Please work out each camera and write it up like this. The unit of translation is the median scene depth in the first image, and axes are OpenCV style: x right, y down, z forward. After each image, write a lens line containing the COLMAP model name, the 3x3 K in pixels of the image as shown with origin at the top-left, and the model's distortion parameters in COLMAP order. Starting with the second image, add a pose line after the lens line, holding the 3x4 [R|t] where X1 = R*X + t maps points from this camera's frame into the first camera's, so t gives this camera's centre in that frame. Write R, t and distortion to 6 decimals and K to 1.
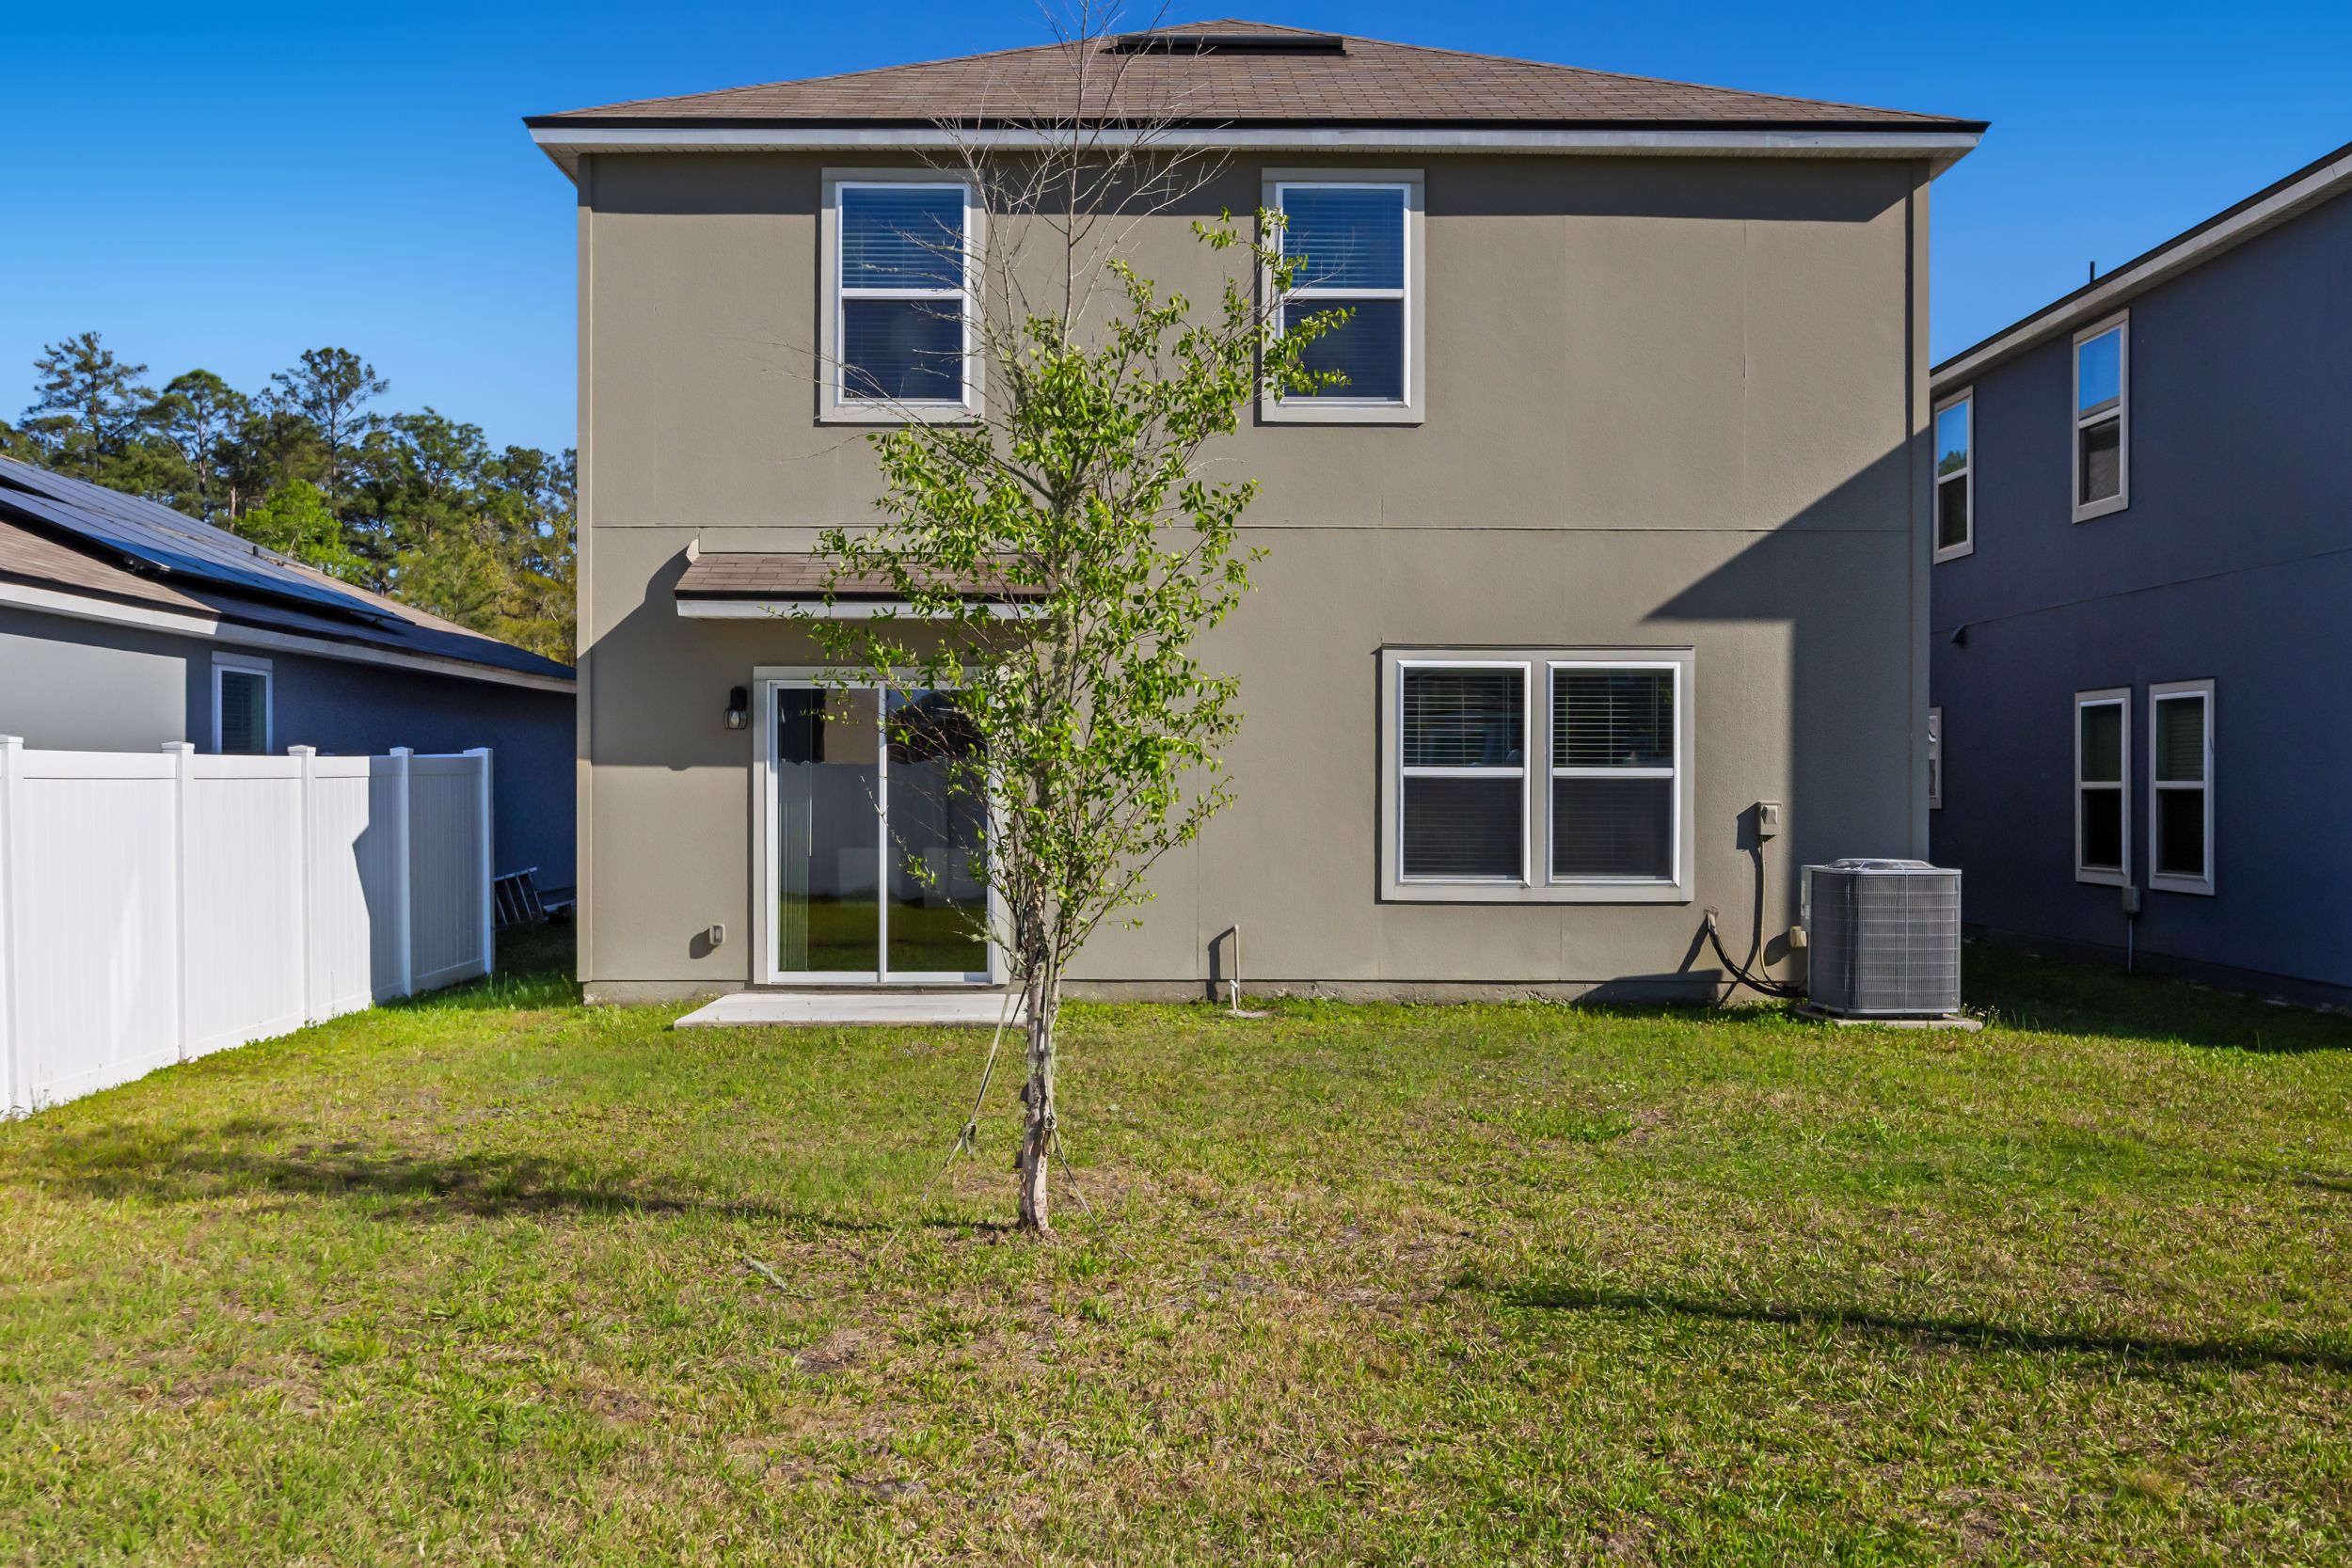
lens RADIAL K [[2167.6, 0, 1183.4], [0, 2167.6, 800.9], [0, 0, 1]] dist [-0.000111, 0.009836]
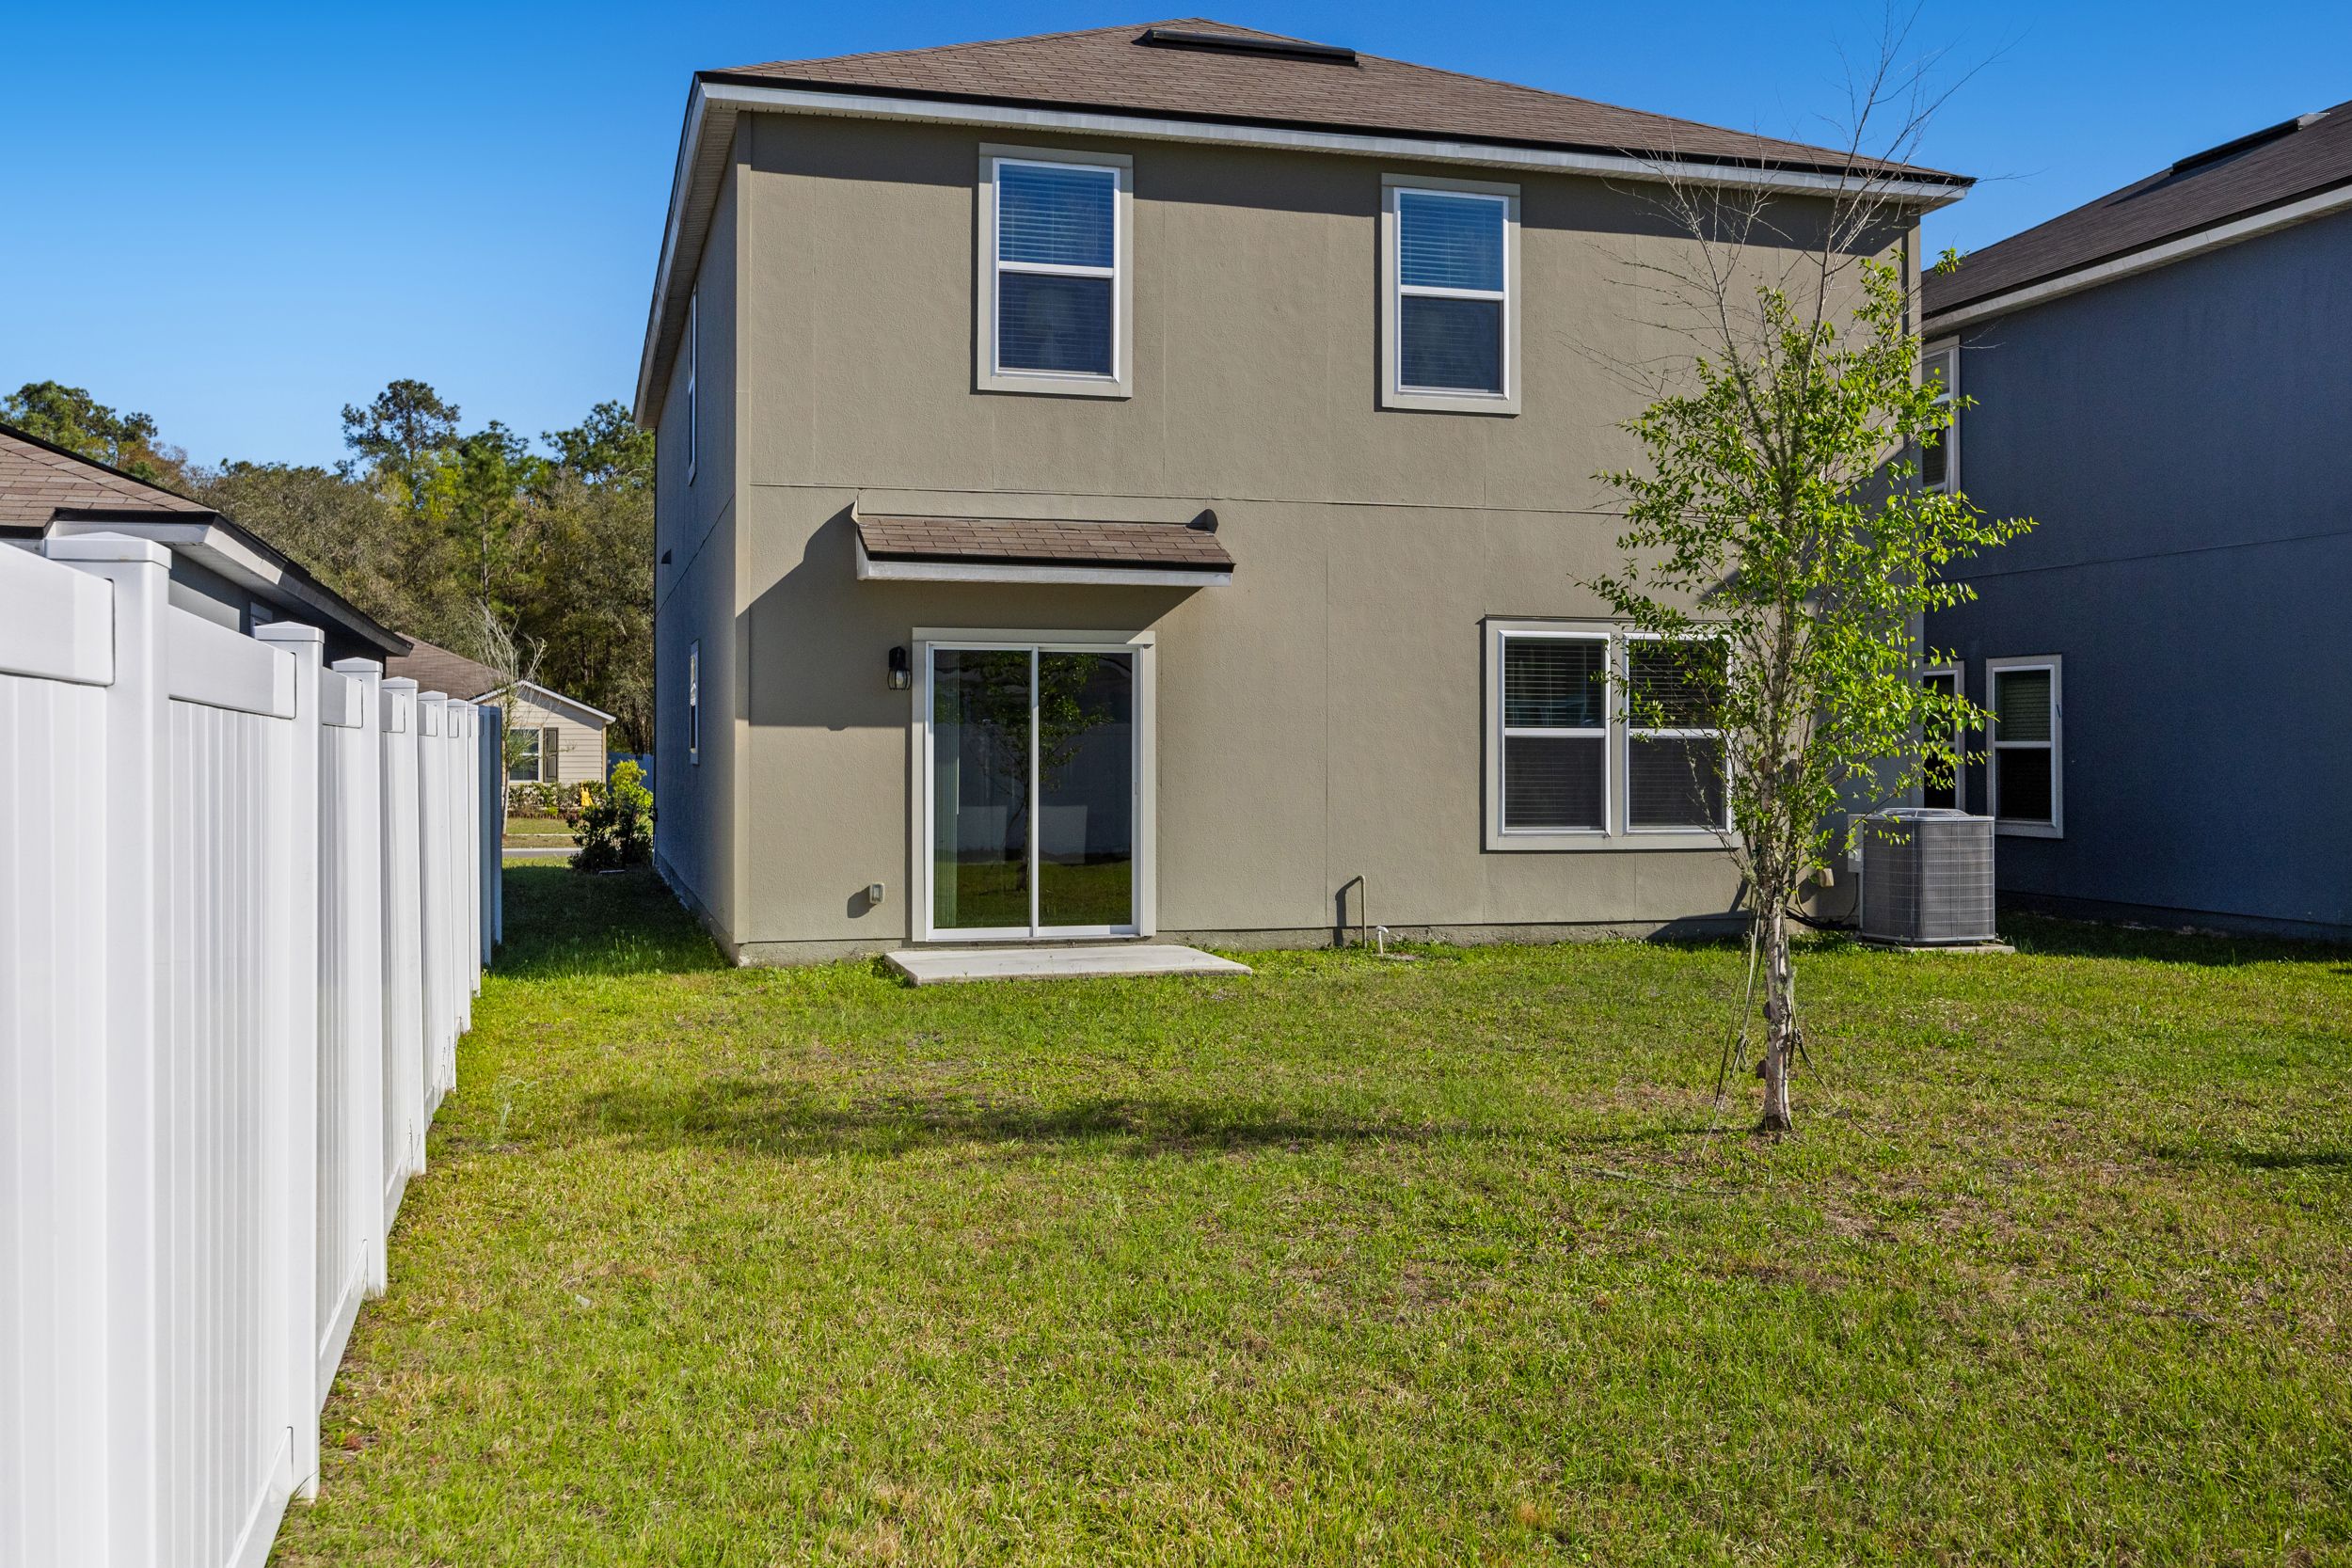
lens RADIAL K [[2171.2, 0, 1204.2], [0, 2171.2, 722.8], [0, 0, 1]] dist [0.000987, 0.005492]
pose [[0.963128, 0.002126, 0.269036, -0.338967], [0.003043, 0.999819, -0.018796, 0.001915], [-0.269027, 0.018921, 0.962947, -0.012814]]
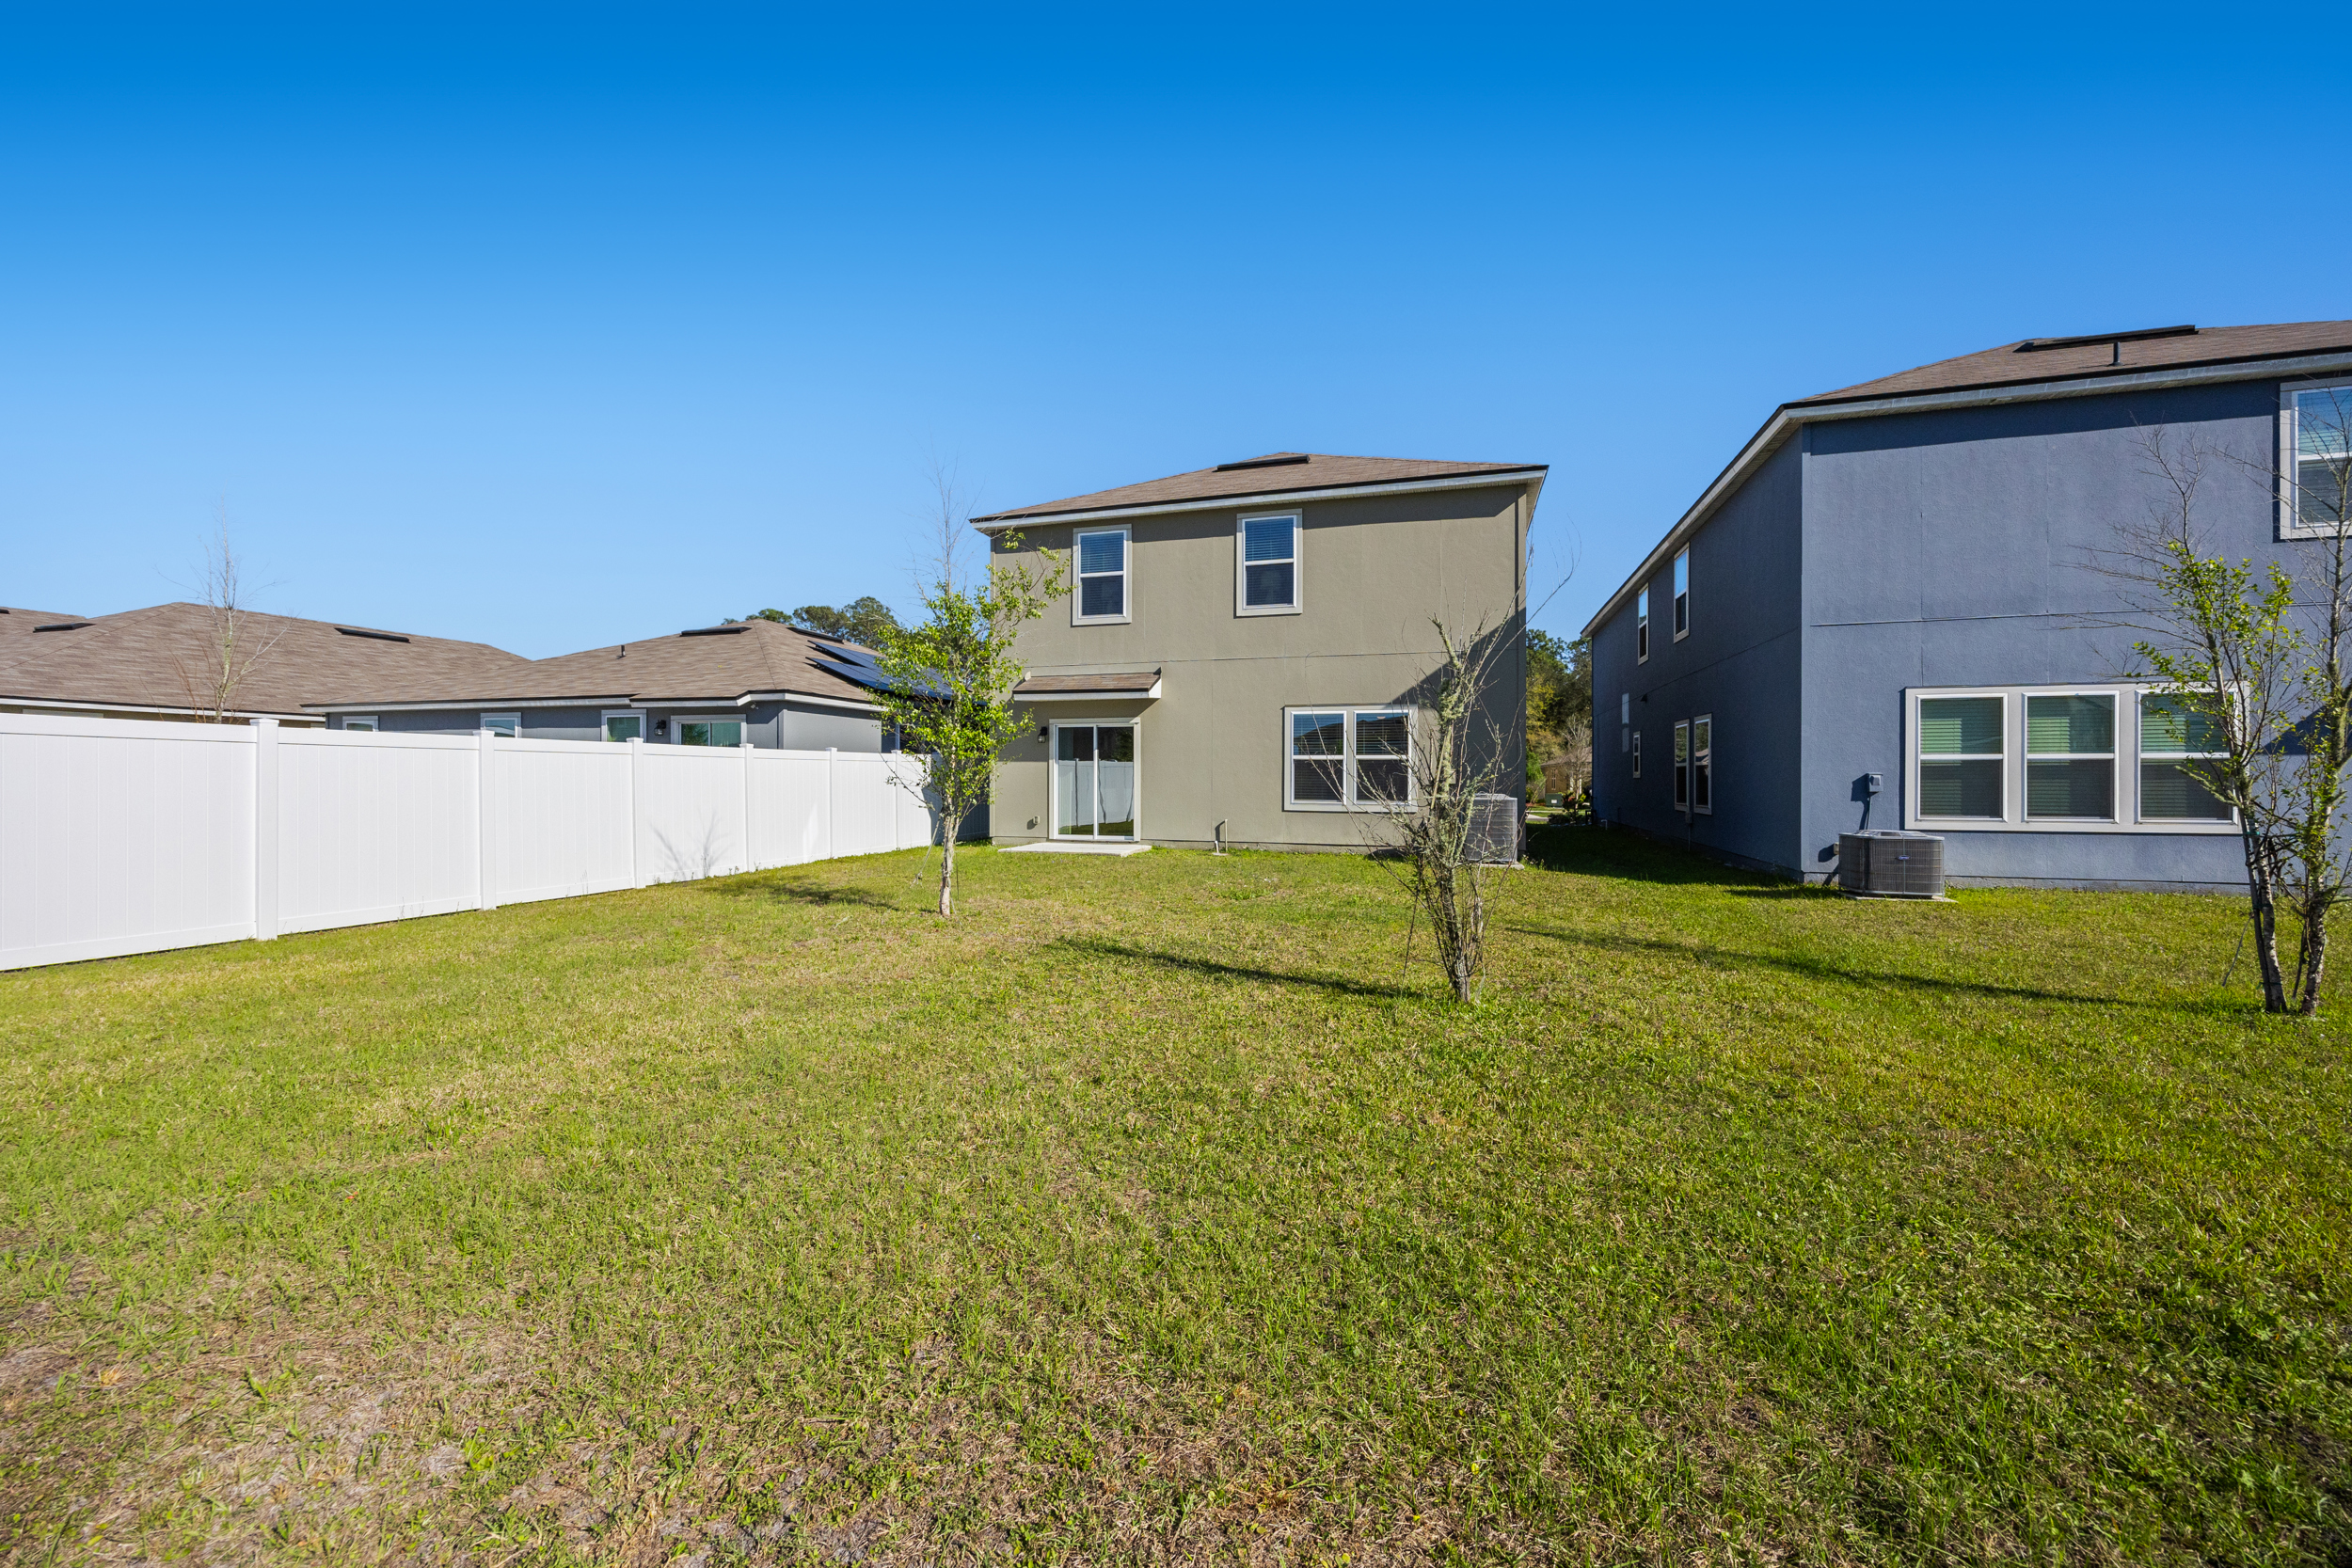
lens RADIAL K [[896.4, 0, 1177.8], [0, 896.4, 786.8], [0, 0, 1]] dist [-0.001927, -0.000108]
pose [[0.952511, 0.004023, -0.304476, 0.284194], [-0.003318, 0.999990, 0.002834, 0.017033], [0.304485, -0.001689, 0.952516, 0.004631]]
